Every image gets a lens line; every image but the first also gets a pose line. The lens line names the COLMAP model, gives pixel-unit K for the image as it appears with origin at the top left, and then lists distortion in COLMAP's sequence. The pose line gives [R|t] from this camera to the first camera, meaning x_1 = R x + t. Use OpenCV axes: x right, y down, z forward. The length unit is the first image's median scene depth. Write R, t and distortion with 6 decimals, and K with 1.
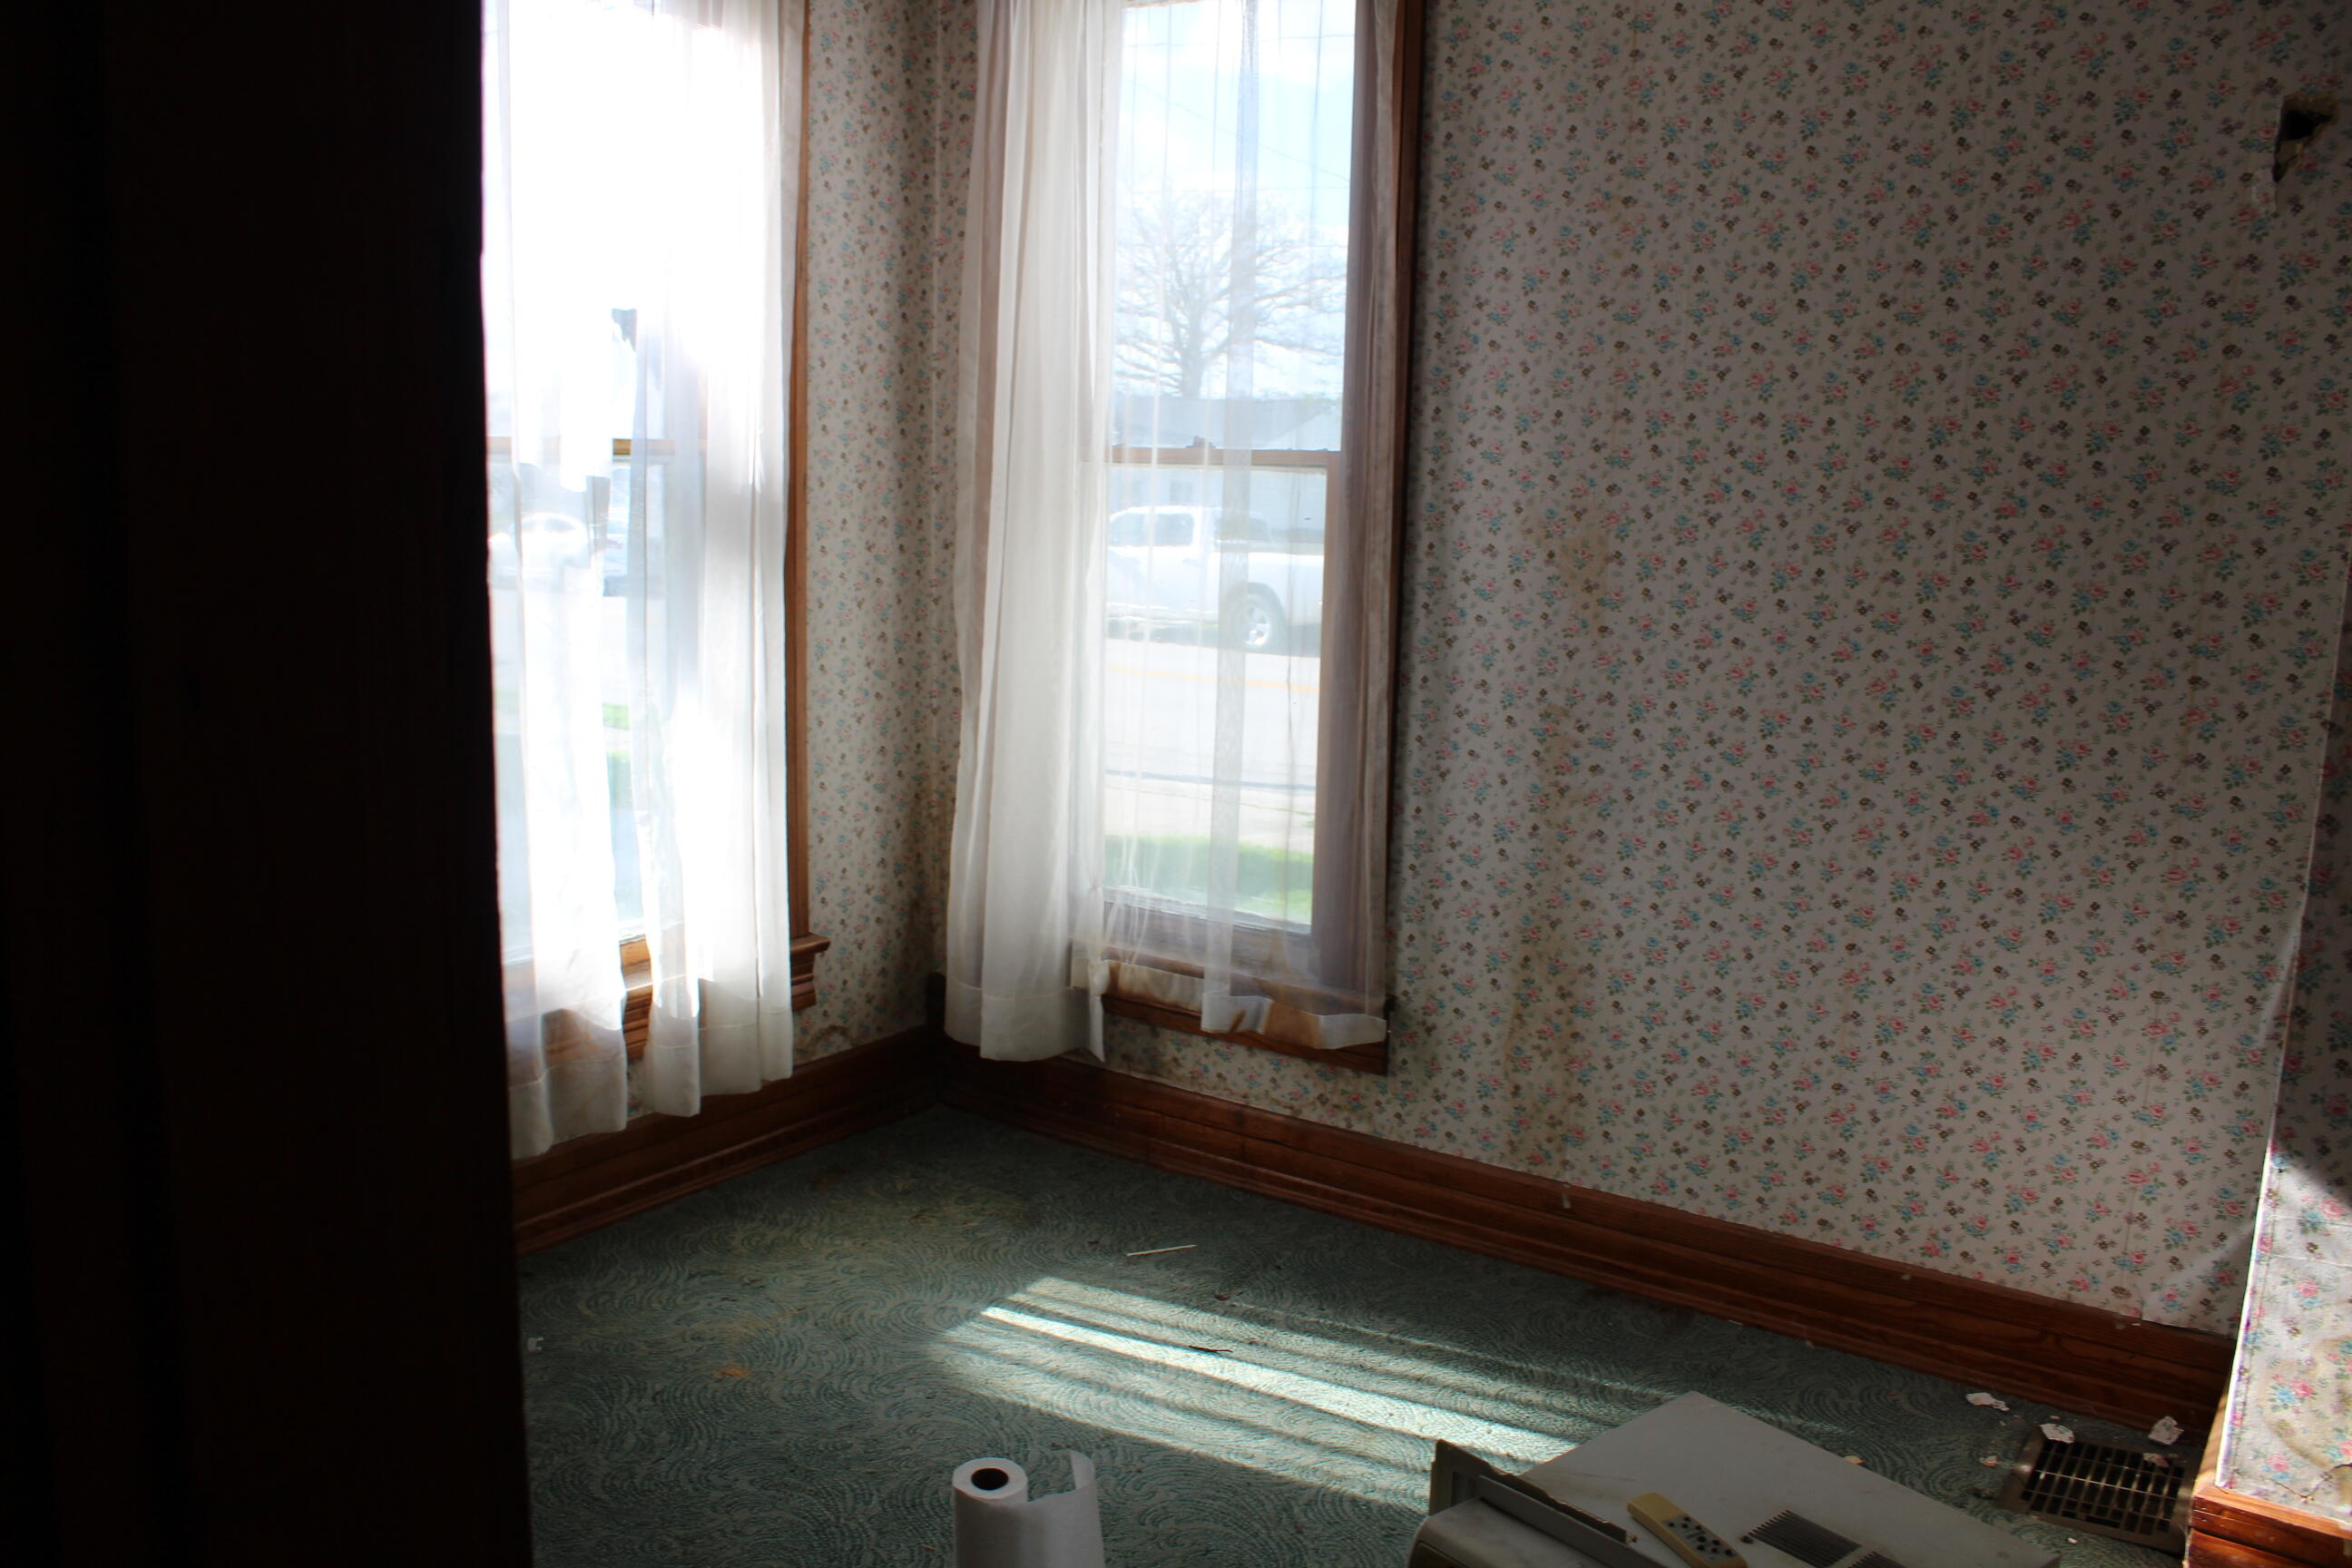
lens RADIAL K [[1962.1, 0, 1174.7], [0, 1962.1, 784.6], [0, 0, 1]] dist [-0.150879, 0.133677]
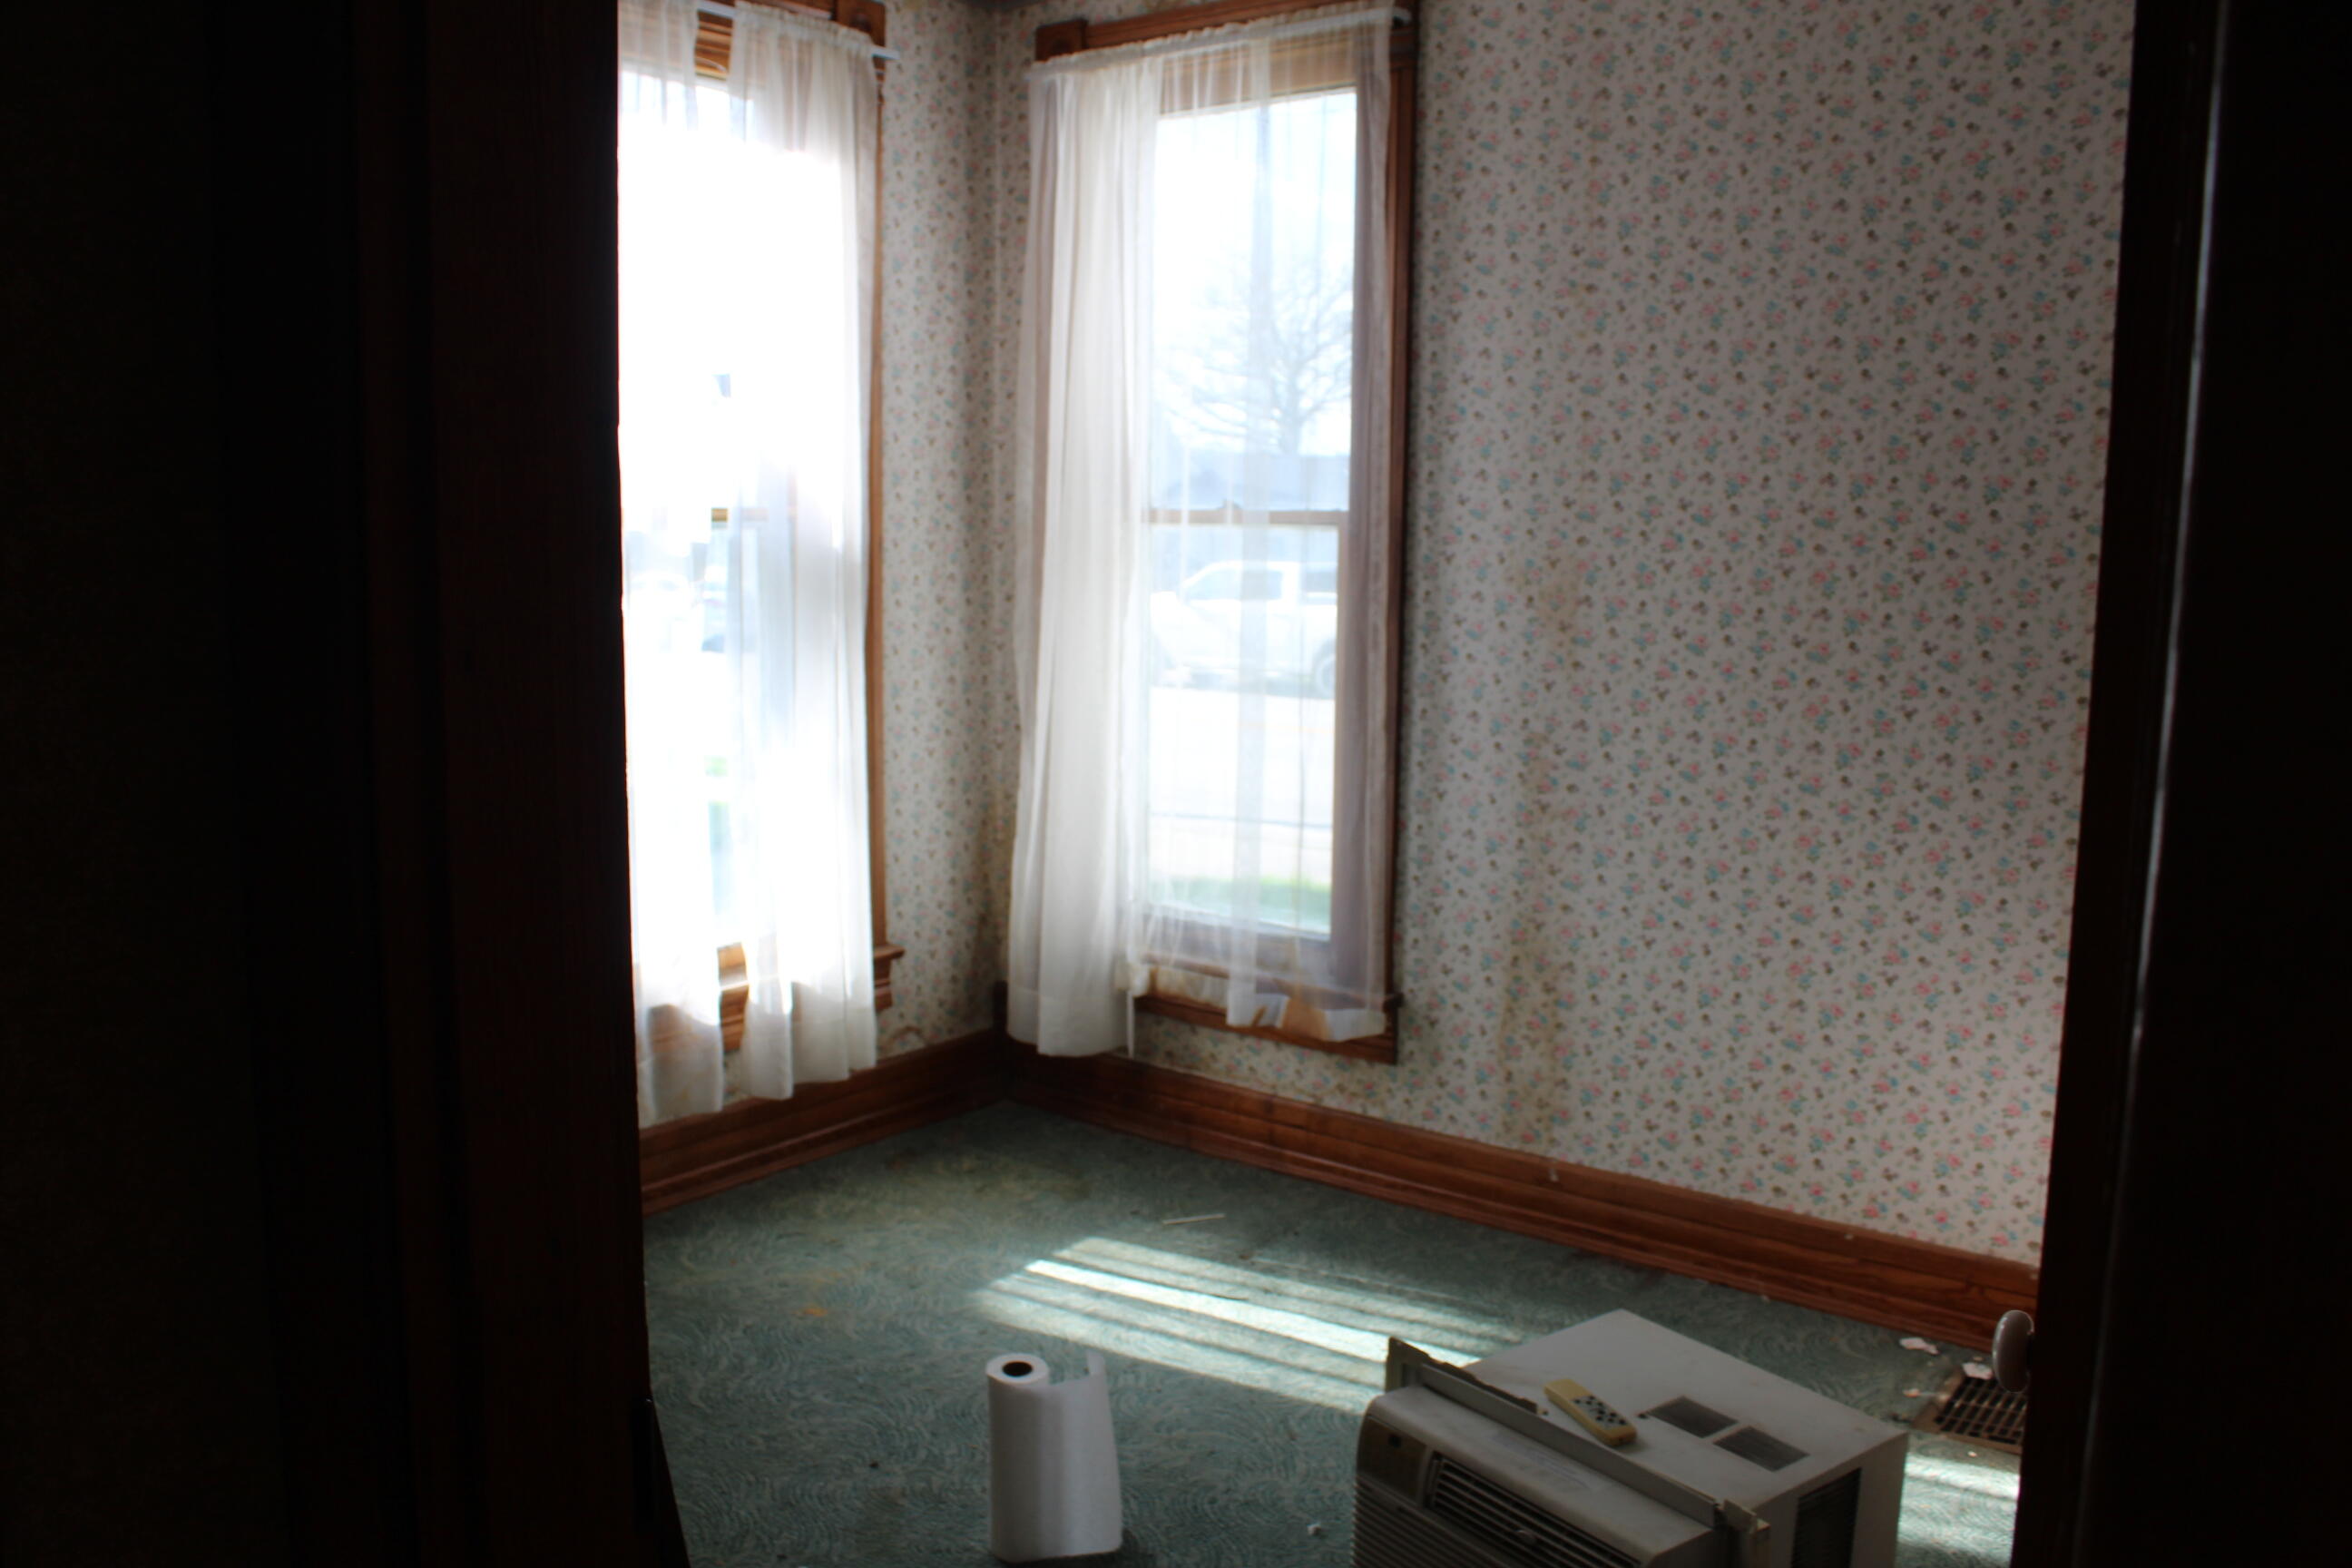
lens RADIAL K [[1962.1, 0, 1185.5], [0, 1962.1, 786.8], [0, 0, 1]] dist [-0.150879, 0.133677]
pose [[0.998840, -0.007101, -0.047632, 0.047241], [0.005811, 0.999614, -0.027168, 0.021275], [0.047806, 0.026860, 0.998495, -0.143837]]
